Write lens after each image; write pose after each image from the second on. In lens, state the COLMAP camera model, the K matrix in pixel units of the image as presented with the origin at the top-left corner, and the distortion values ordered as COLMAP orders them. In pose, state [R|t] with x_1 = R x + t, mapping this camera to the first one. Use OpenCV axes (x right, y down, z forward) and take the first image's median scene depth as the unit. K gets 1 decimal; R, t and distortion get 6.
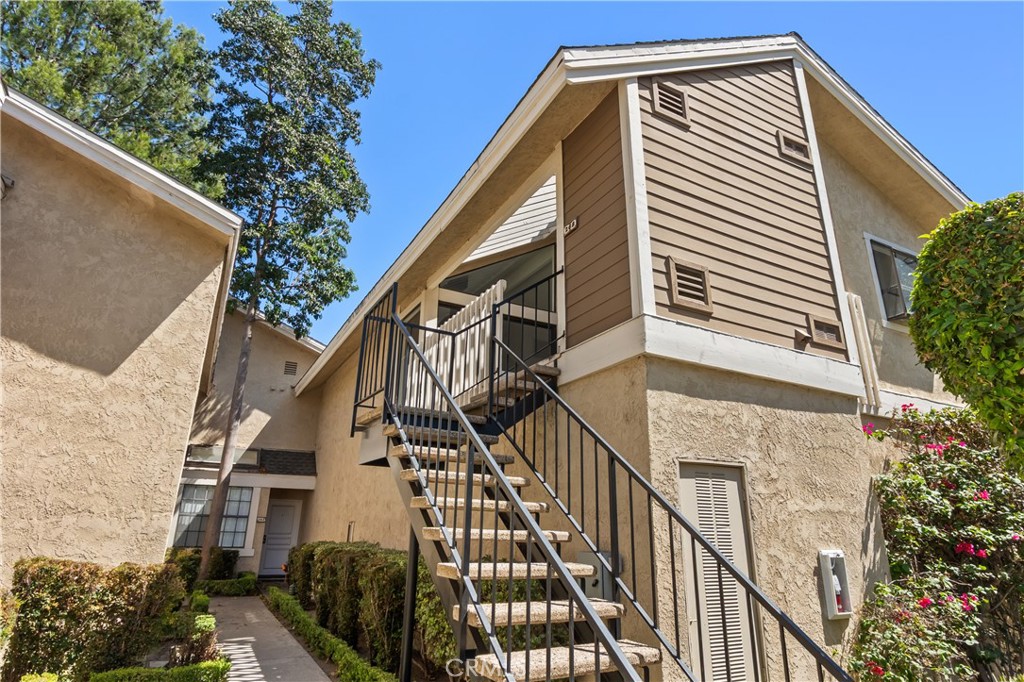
lens RADIAL K [[561.5, 0, 508.9], [0, 561.5, 338.0], [0, 0, 1]] dist [-0.001140, 0.000037]
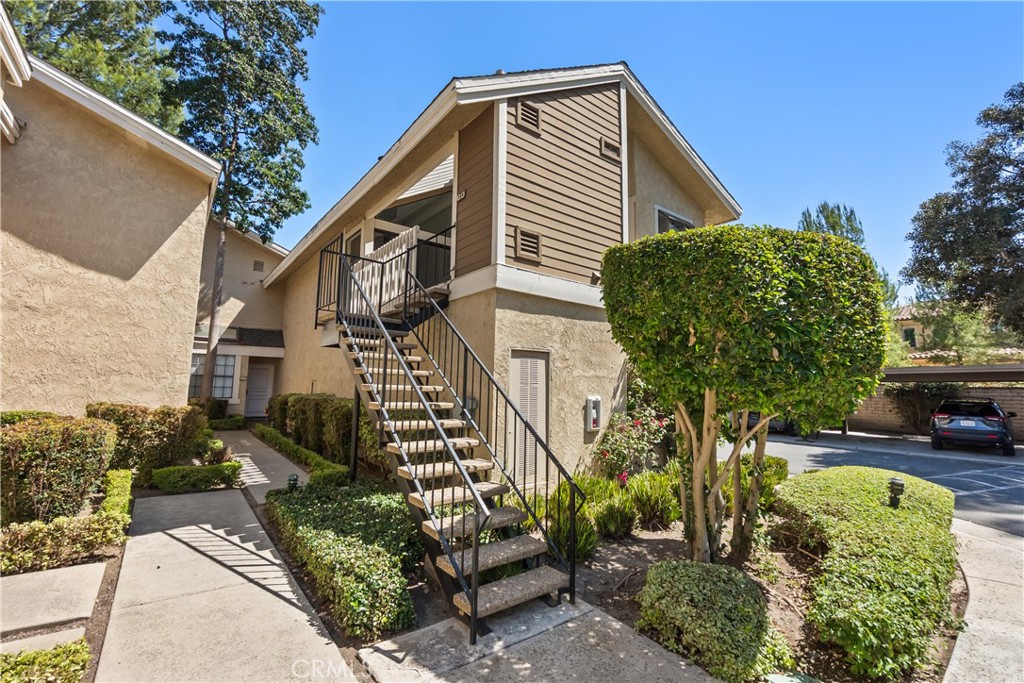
lens RADIAL K [[443.3, 0, 506.0], [0, 443.3, 335.8], [0, 0, 1]] dist [-0.002339, -0.000007]
pose [[0.988101, 0.019836, 0.152522, 0.048945], [-0.052008, 0.976328, 0.209951, -0.078769], [-0.144747, -0.215385, 0.965742, -0.233942]]
